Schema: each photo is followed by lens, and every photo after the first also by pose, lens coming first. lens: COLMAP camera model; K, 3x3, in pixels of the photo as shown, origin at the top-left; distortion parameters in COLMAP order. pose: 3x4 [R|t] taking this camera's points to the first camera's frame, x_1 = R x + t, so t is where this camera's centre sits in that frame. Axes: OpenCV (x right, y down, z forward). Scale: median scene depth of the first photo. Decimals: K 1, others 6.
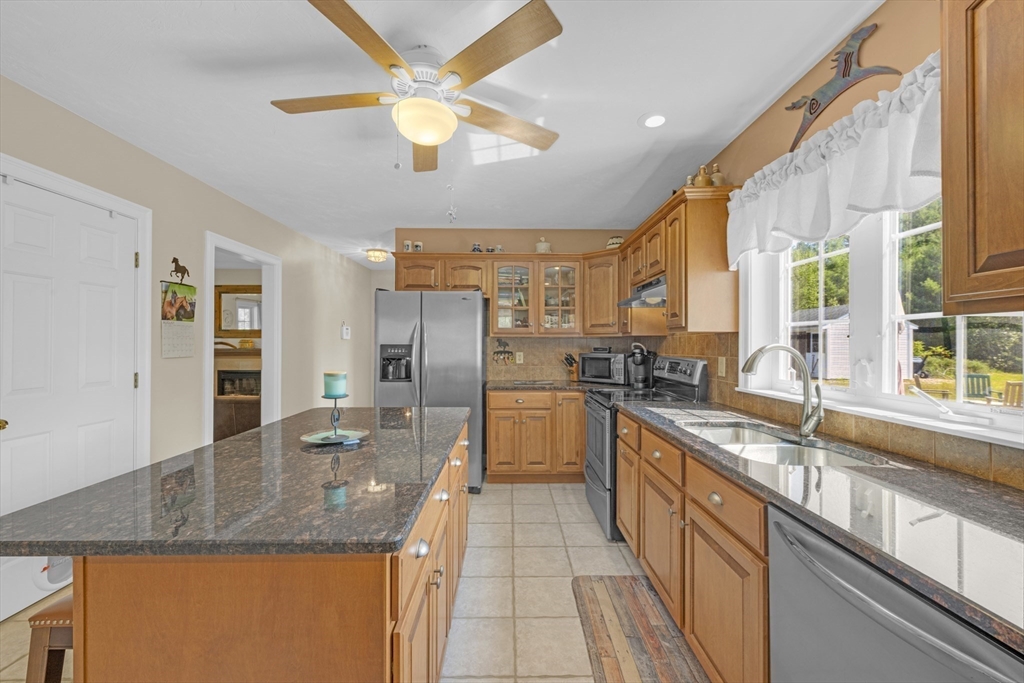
lens RADIAL K [[407.1, 0, 508.3], [0, 407.1, 342.9], [0, 0, 1]] dist [-0.001063, 0.000306]
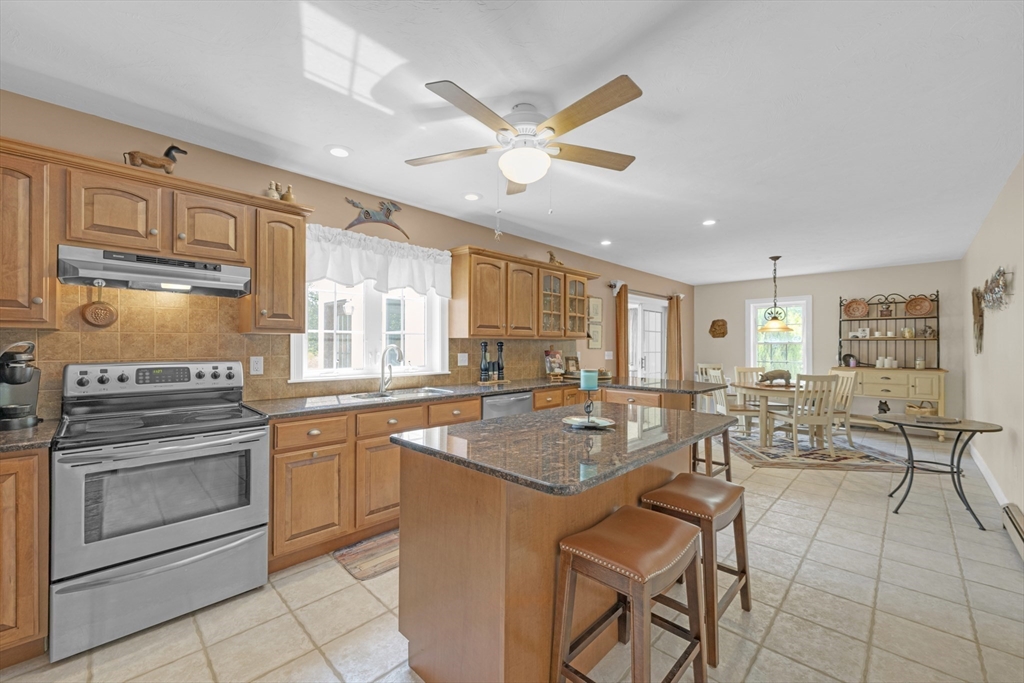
lens RADIAL K [[407.1, 0, 509.7], [0, 407.1, 343.3], [0, 0, 1]] dist [-0.001063, 0.000306]
pose [[-0.709011, 0.000462, 0.705197, -0.515907], [-0.005618, 0.999964, -0.006303, 0.002615], [-0.705175, -0.008431, -0.708983, 0.948454]]
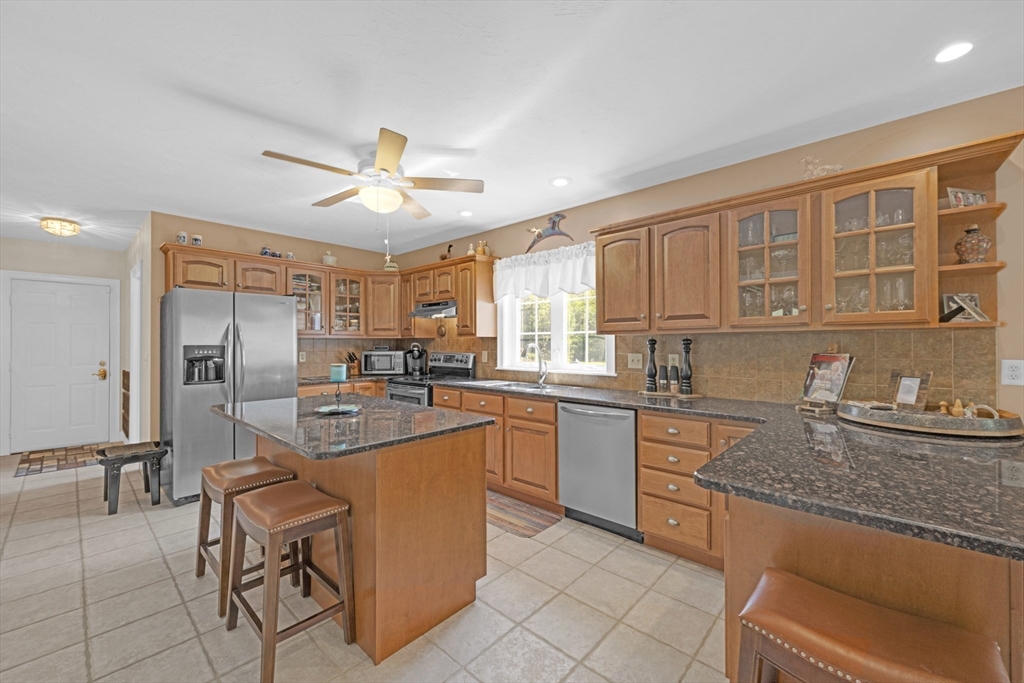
lens RADIAL K [[407.1, 0, 515.3], [0, 407.1, 341.8], [0, 0, 1]] dist [-0.001063, 0.000306]
pose [[0.678431, 0.000546, 0.734664, -0.488133], [0.001001, 0.999998, -0.001667, -0.001731], [-0.734664, 0.001866, 0.678429, -0.201667]]
